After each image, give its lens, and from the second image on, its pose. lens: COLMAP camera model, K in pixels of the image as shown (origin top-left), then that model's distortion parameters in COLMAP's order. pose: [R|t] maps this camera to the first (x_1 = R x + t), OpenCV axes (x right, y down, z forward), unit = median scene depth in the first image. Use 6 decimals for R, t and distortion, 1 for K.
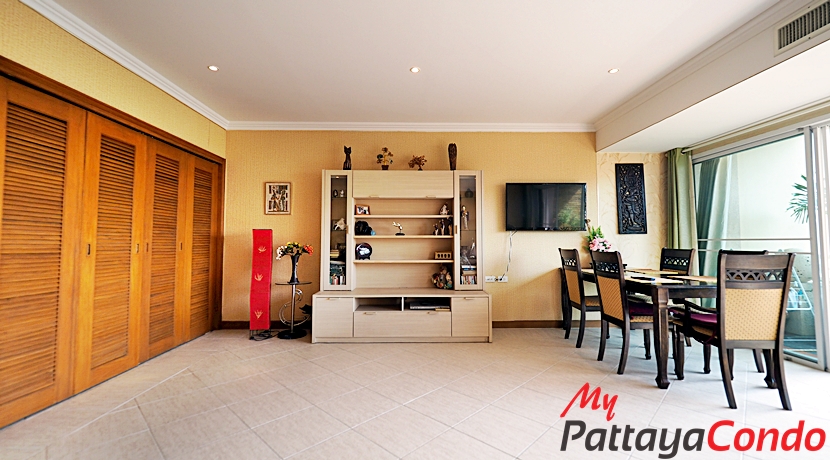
lens RADIAL K [[348.7, 0, 419.2], [0, 348.7, 225.0], [0, 0, 1]] dist [-0.000748, -0.000644]
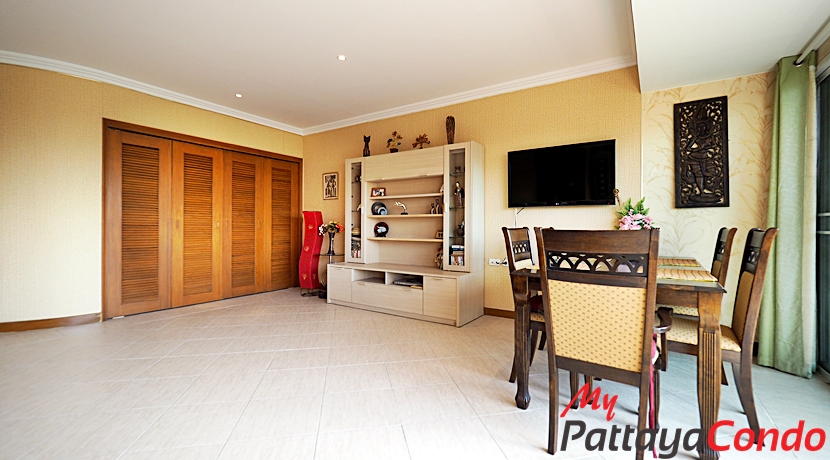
lens RADIAL K [[351.6, 0, 427.4], [0, 351.6, 228.7], [0, 0, 1]] dist [-0.000525, -0.000208]
pose [[0.826293, 0.007355, -0.563192, 0.606420], [0.021365, 0.998786, 0.044391, 0.026907], [0.562835, -0.048712, 0.825133, 0.171110]]
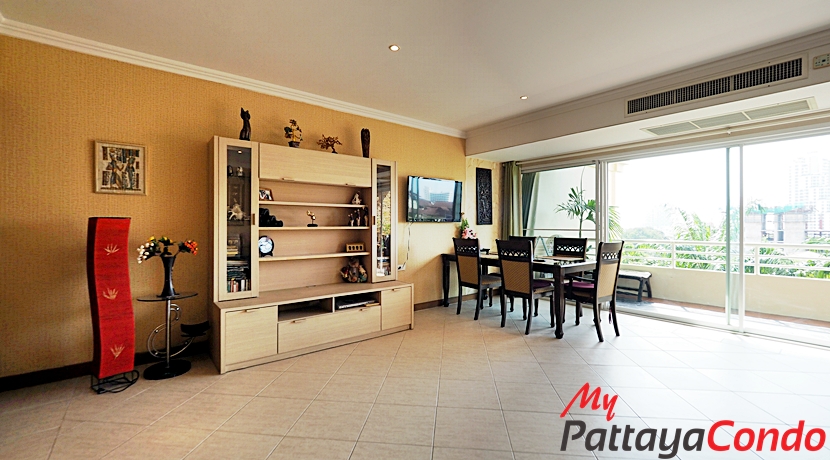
lens RADIAL K [[348.7, 0, 419.2], [0, 348.7, 225.0], [0, 0, 1]] dist [-0.000748, -0.000644]
pose [[0.789443, 0.001169, 0.613823, -0.383122], [-0.030814, 0.998813, 0.037728, -0.014591], [-0.613050, -0.048698, 0.788542, 0.160491]]
